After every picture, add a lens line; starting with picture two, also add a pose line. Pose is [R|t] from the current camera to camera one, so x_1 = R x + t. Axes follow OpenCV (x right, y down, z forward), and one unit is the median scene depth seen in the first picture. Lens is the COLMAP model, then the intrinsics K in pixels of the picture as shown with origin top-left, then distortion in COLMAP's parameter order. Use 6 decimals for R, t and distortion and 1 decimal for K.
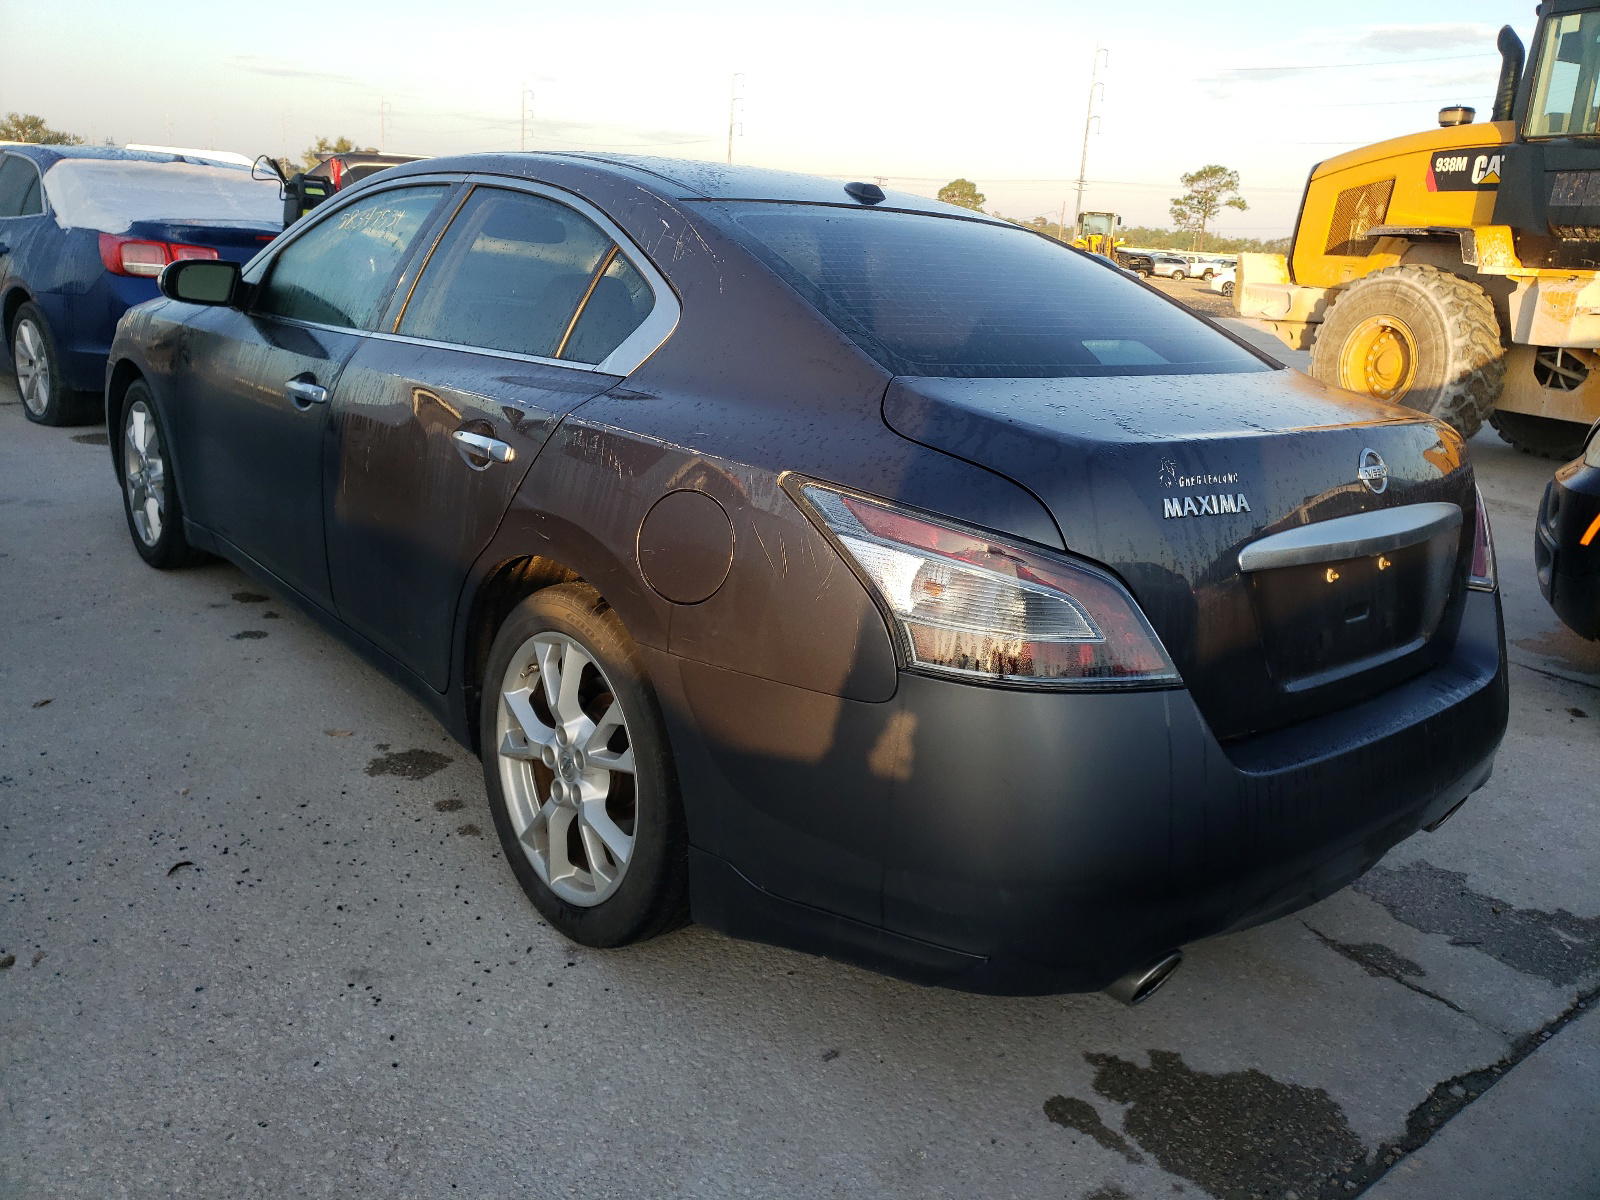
lens RADIAL K [[1208.8, 0, 800.8], [0, 1208.8, 602.0], [0, 0, 1]] dist [-0.000748, -0.004117]
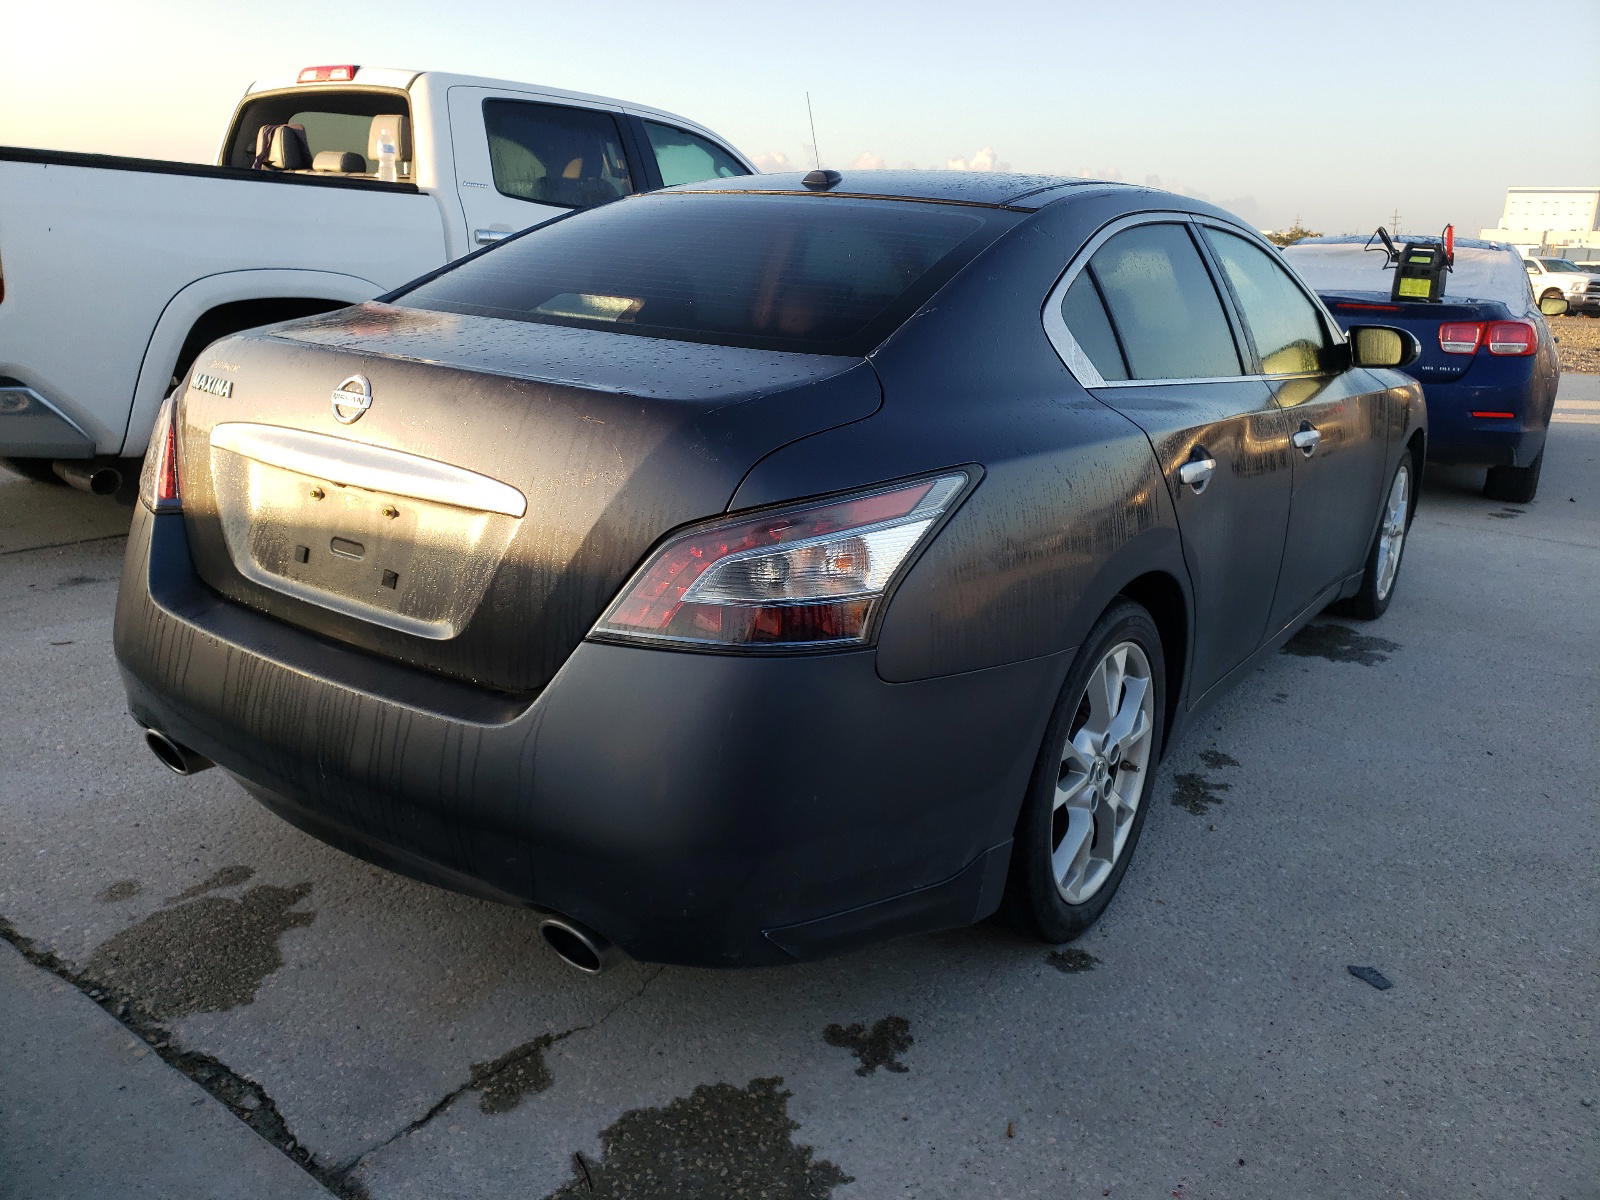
lens RADIAL K [[1208.8, 0, 801.1], [0, 1208.8, 598.2], [0, 0, 1]] dist [-0.000748, -0.004117]
pose [[0.304388, 0.238711, -0.922153, 1.379690], [-0.328197, 0.935095, 0.133729, -0.186019], [0.894223, 0.261942, 0.362976, 0.936472]]
